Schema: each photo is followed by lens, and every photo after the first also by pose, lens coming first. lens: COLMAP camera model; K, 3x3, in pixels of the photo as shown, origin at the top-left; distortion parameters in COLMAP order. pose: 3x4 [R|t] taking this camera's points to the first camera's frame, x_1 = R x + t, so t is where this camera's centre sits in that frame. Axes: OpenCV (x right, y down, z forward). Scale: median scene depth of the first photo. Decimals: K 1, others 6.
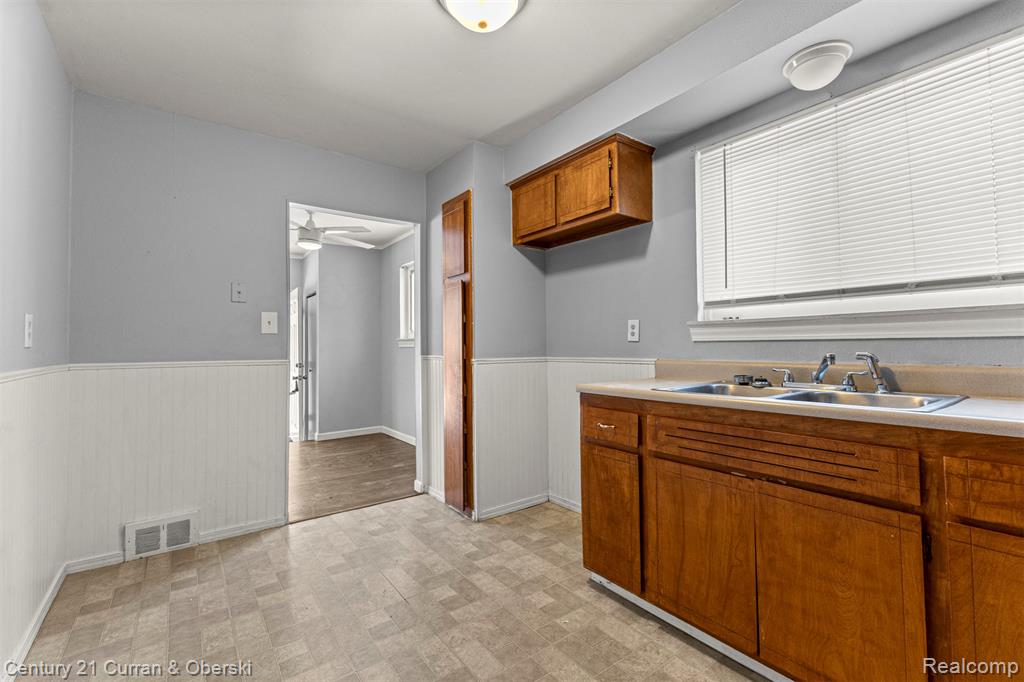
lens RADIAL K [[441.4, 0, 513.1], [0, 441.4, 333.3], [0, 0, 1]] dist [0.001475, 0.000204]
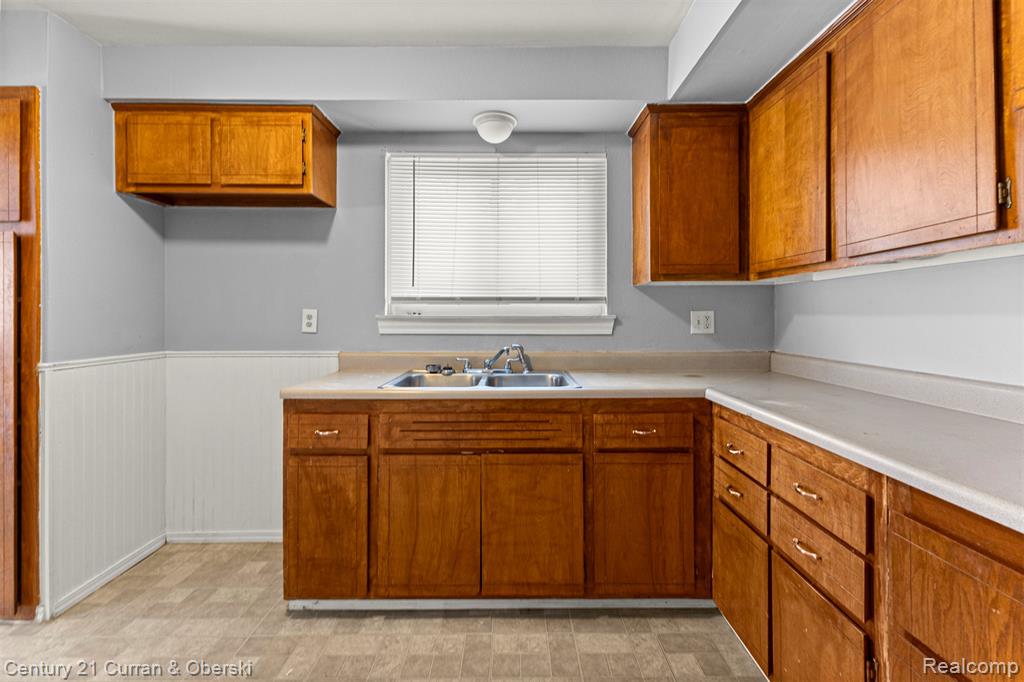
lens RADIAL K [[443.9, 0, 512.6], [0, 443.9, 314.8], [0, 0, 1]] dist [0.002934, 0.000333]
pose [[0.597604, 0.014293, 0.801664, -0.297556], [-0.030876, 0.999510, 0.005196, -0.050508], [-0.801197, -0.027857, 0.597752, 0.145381]]
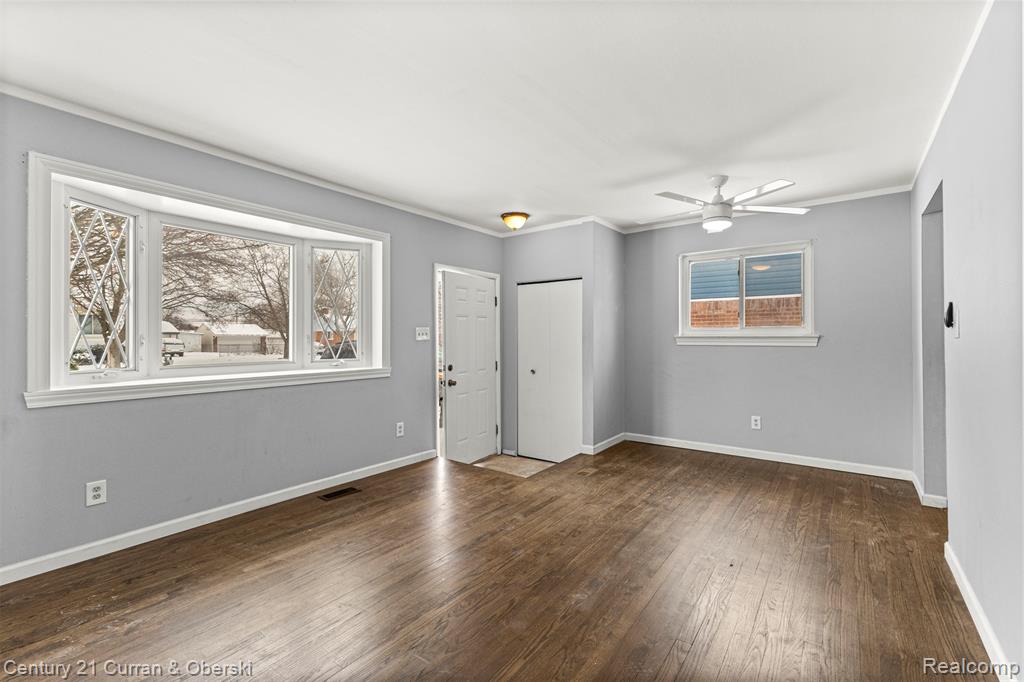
lens RADIAL K [[441.4, 0, 513.1], [0, 441.4, 333.3], [0, 0, 1]] dist [0.001475, 0.000204]
pose [[0.958995, 0.013361, 0.283108, -2.315806], [-0.018029, 0.999741, 0.013887, 0.012459], [-0.282849, -0.018422, 0.958988, 0.679234]]
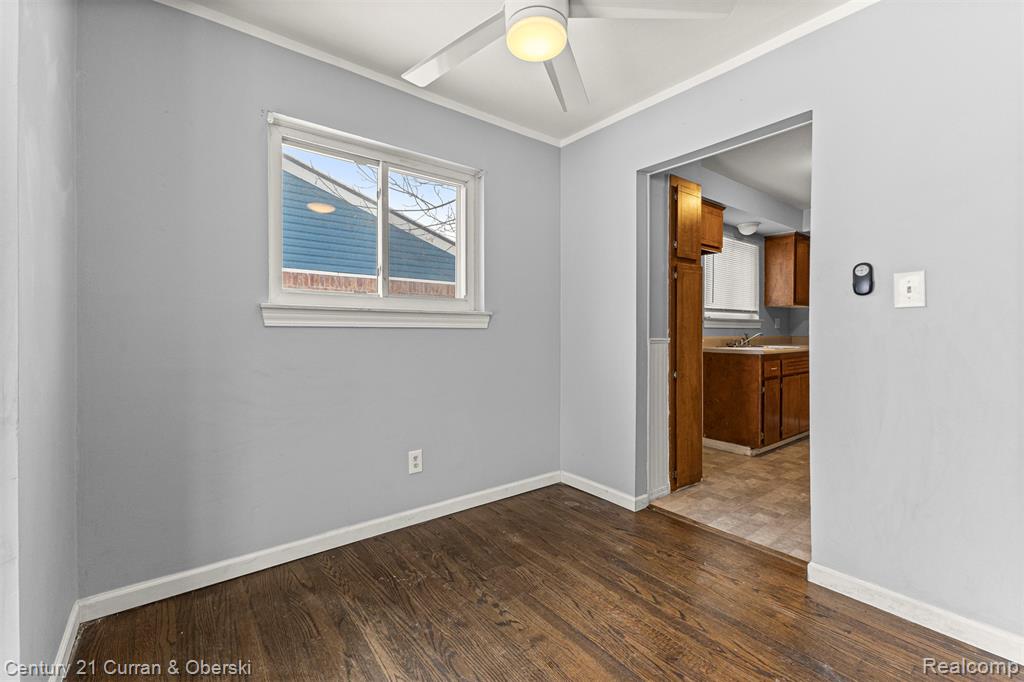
lens RADIAL K [[441.4, 0, 513.1], [0, 441.4, 333.3], [0, 0, 1]] dist [0.001475, 0.000204]
pose [[-0.024463, 0.006995, 0.999676, -1.782092], [-0.033977, 0.999392, -0.007824, 0.102960], [-0.999123, -0.034157, -0.024211, 2.239441]]
